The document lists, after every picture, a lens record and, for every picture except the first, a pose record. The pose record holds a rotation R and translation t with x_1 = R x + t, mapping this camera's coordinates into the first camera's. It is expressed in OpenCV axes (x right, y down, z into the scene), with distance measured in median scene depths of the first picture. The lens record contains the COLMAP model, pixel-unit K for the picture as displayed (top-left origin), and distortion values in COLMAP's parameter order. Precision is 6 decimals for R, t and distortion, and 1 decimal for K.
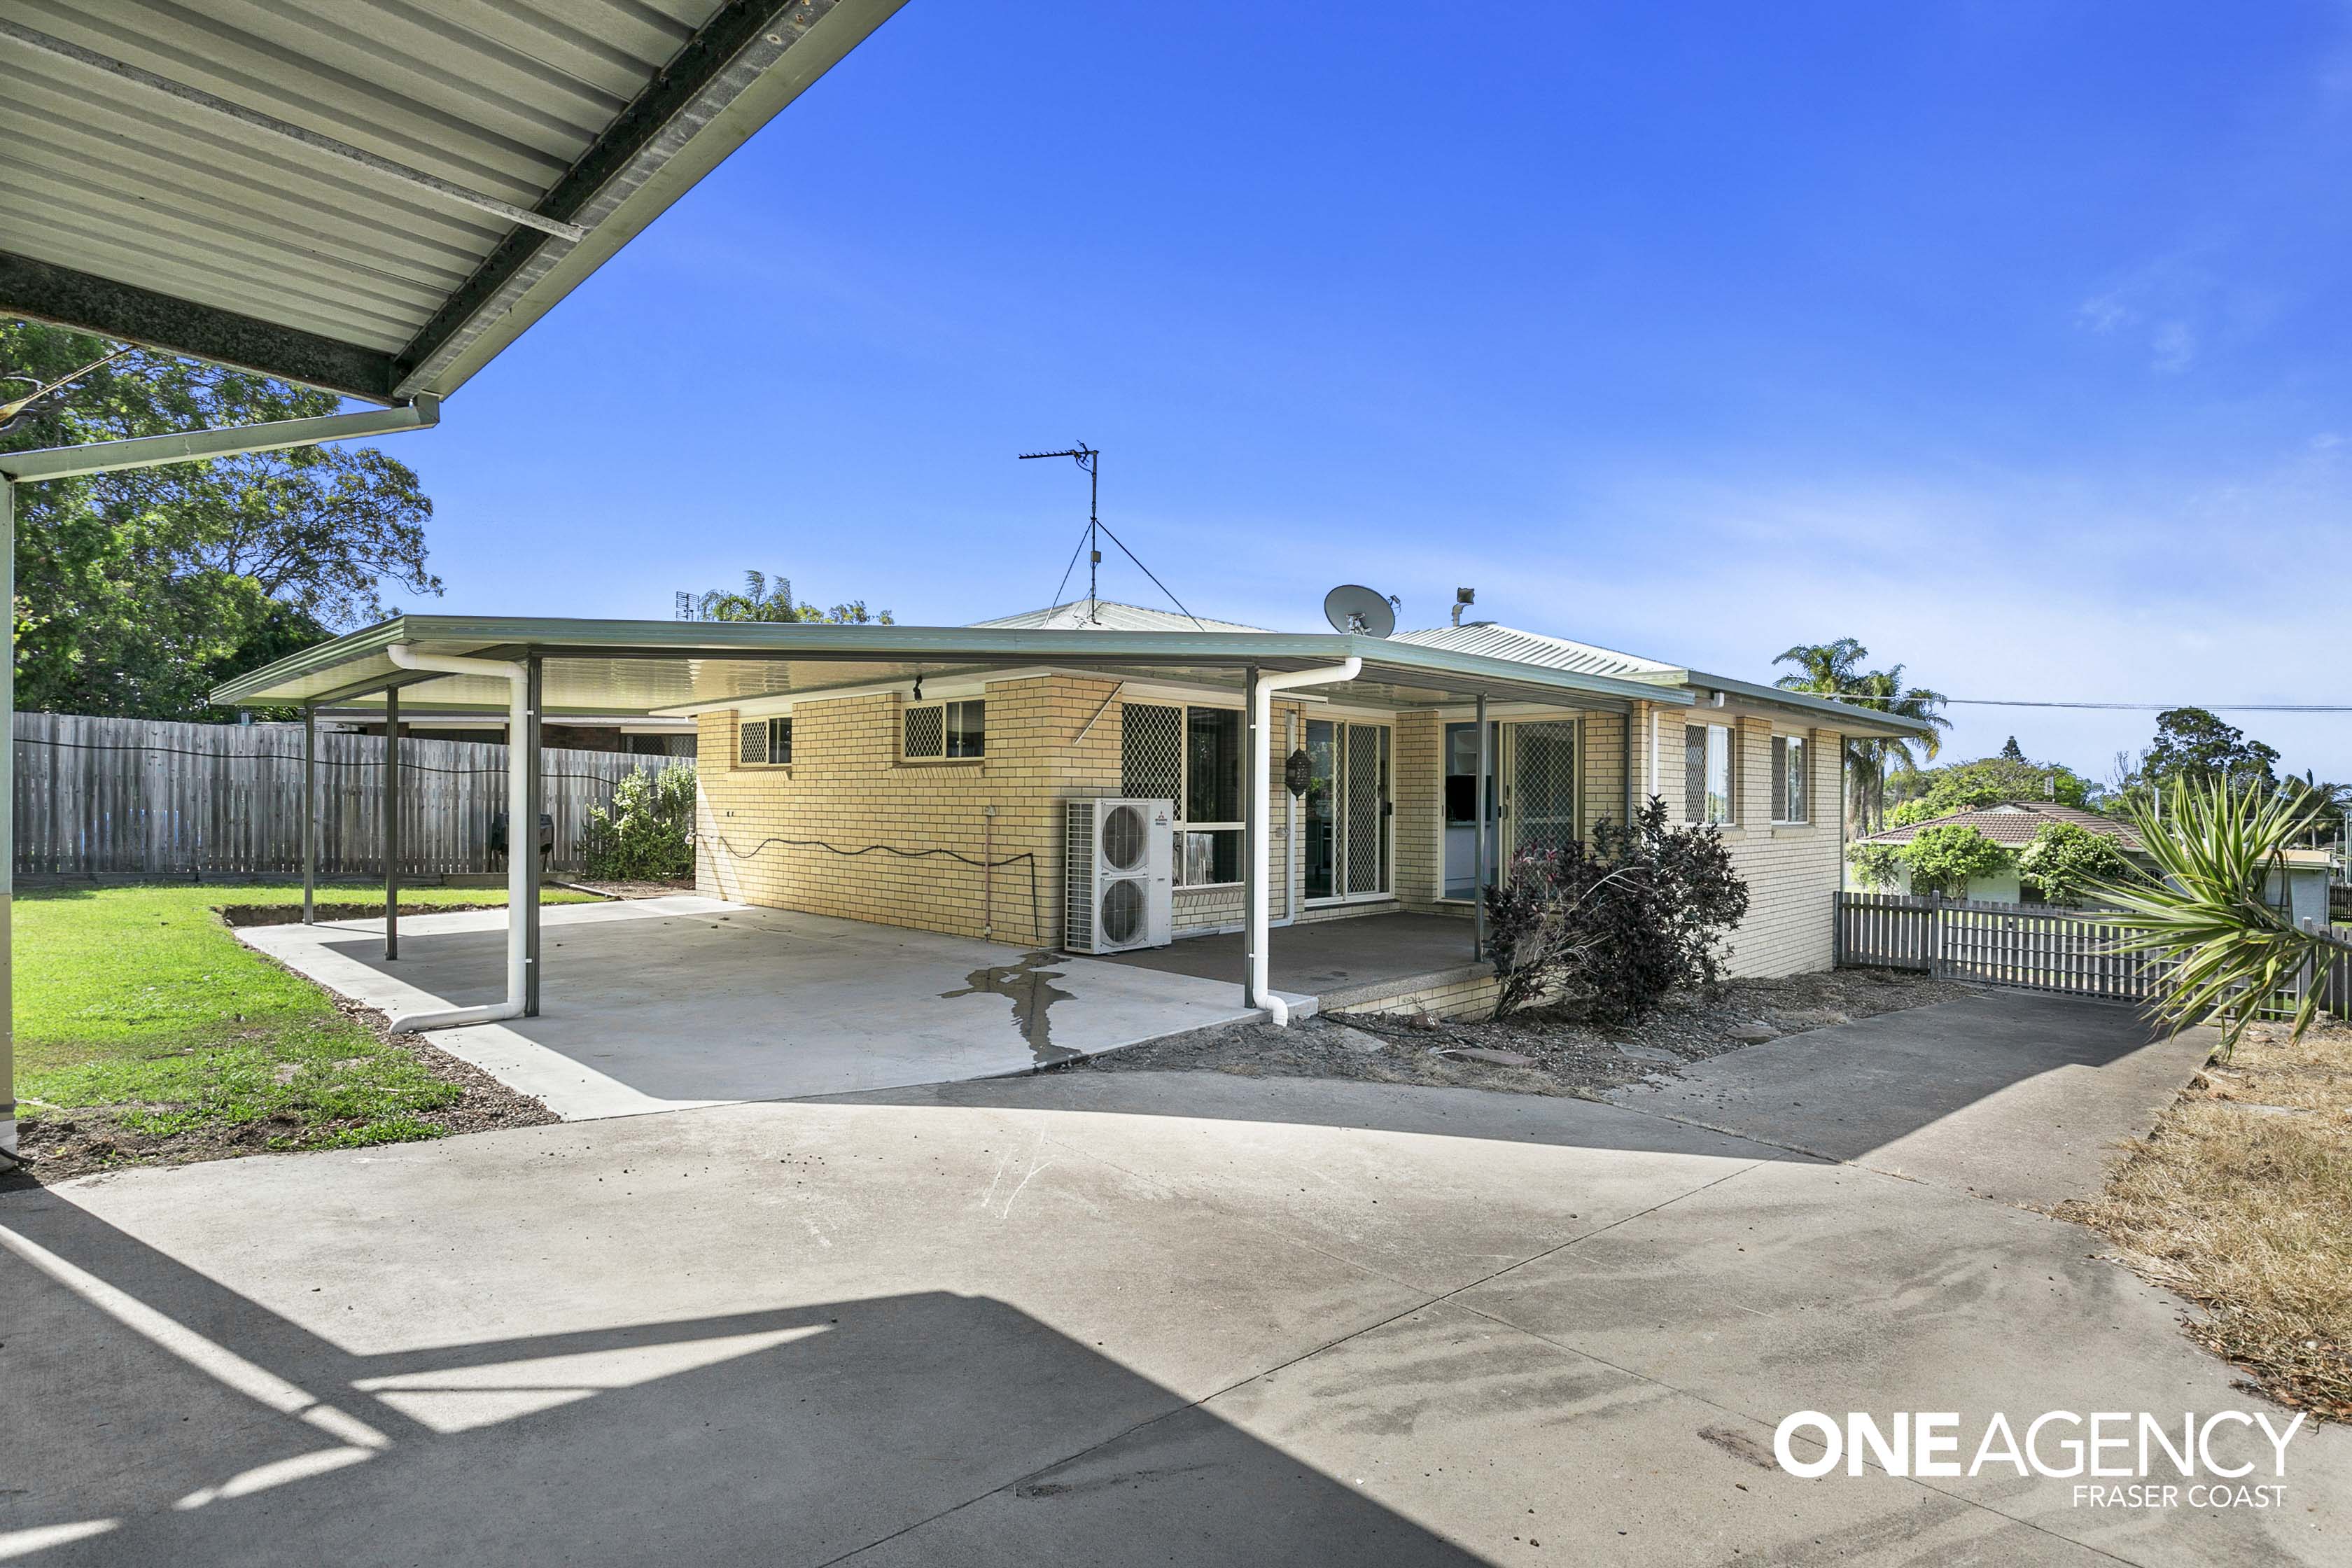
lens RADIAL K [[1142.2, 0, 1184.6], [0, 1142.2, 789.9], [0, 0, 1]] dist [-0.007370, 0.002463]
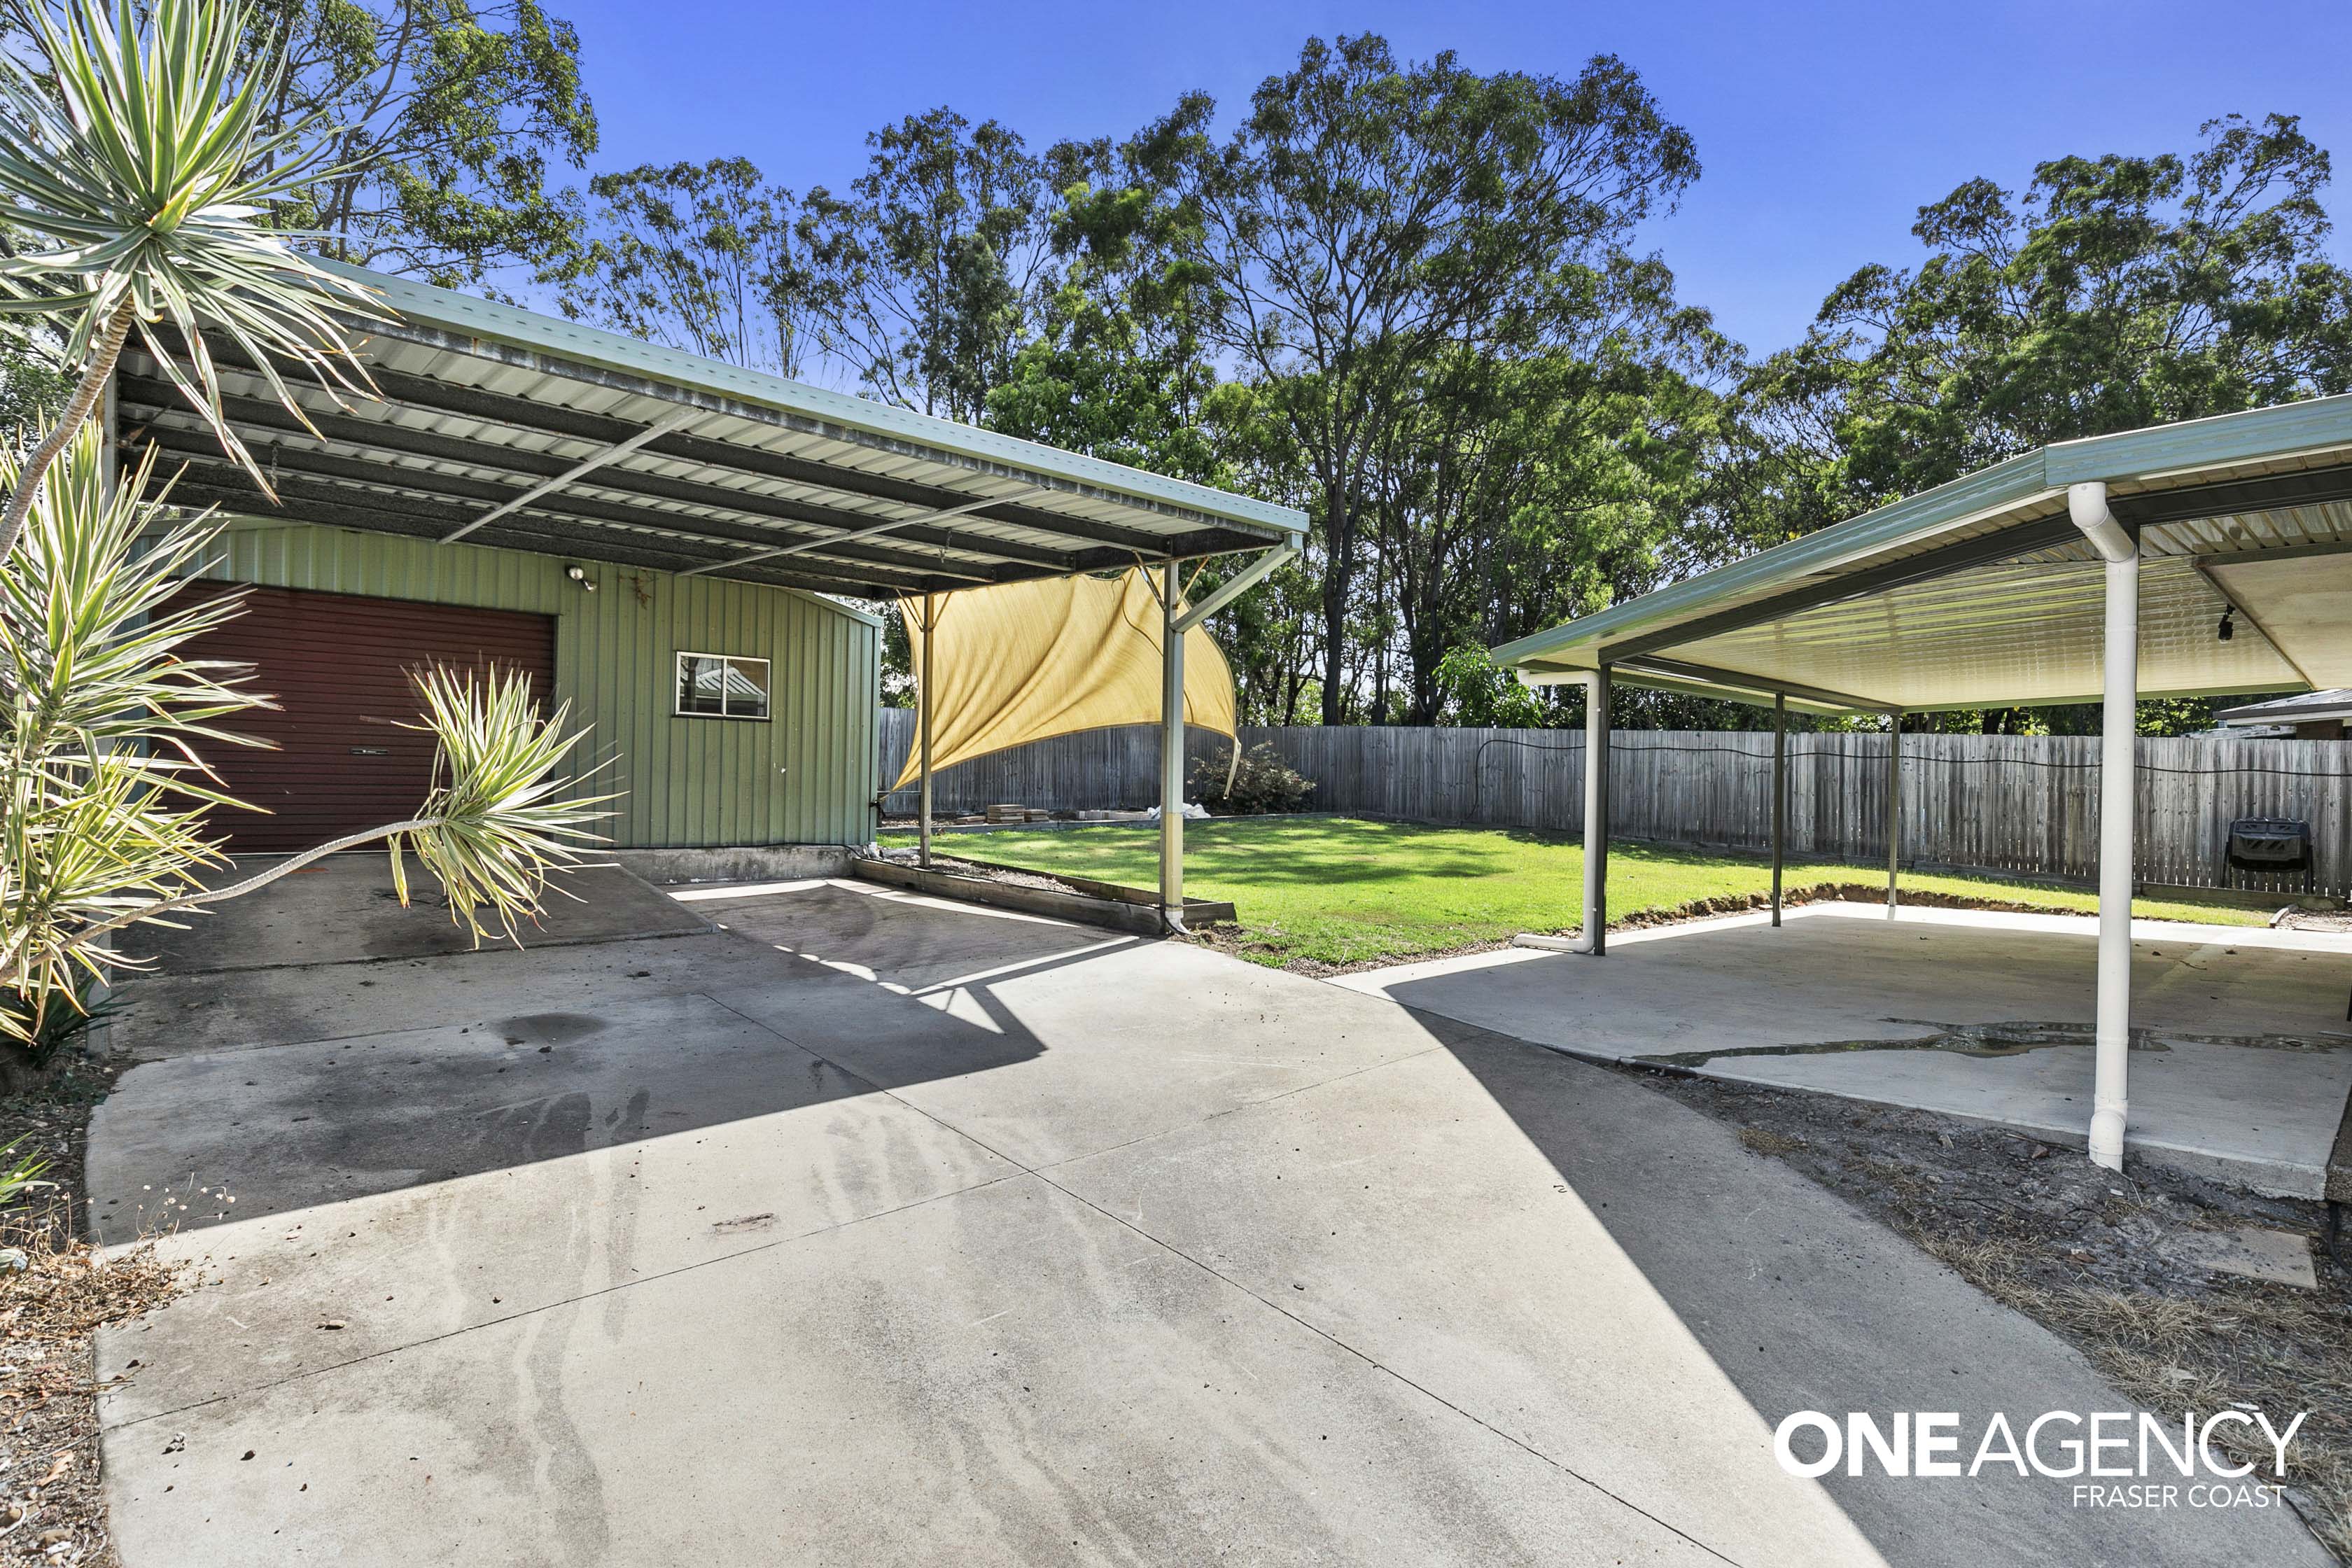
lens RADIAL K [[1142.2, 0, 1184.9], [0, 1142.2, 785.2], [0, 0, 1]] dist [-0.007370, 0.002463]
pose [[-0.023464, -0.011031, -0.999664, 1.084654], [-0.011332, 0.999878, -0.010768, 0.052244], [0.999660, 0.011076, -0.023586, 0.928101]]
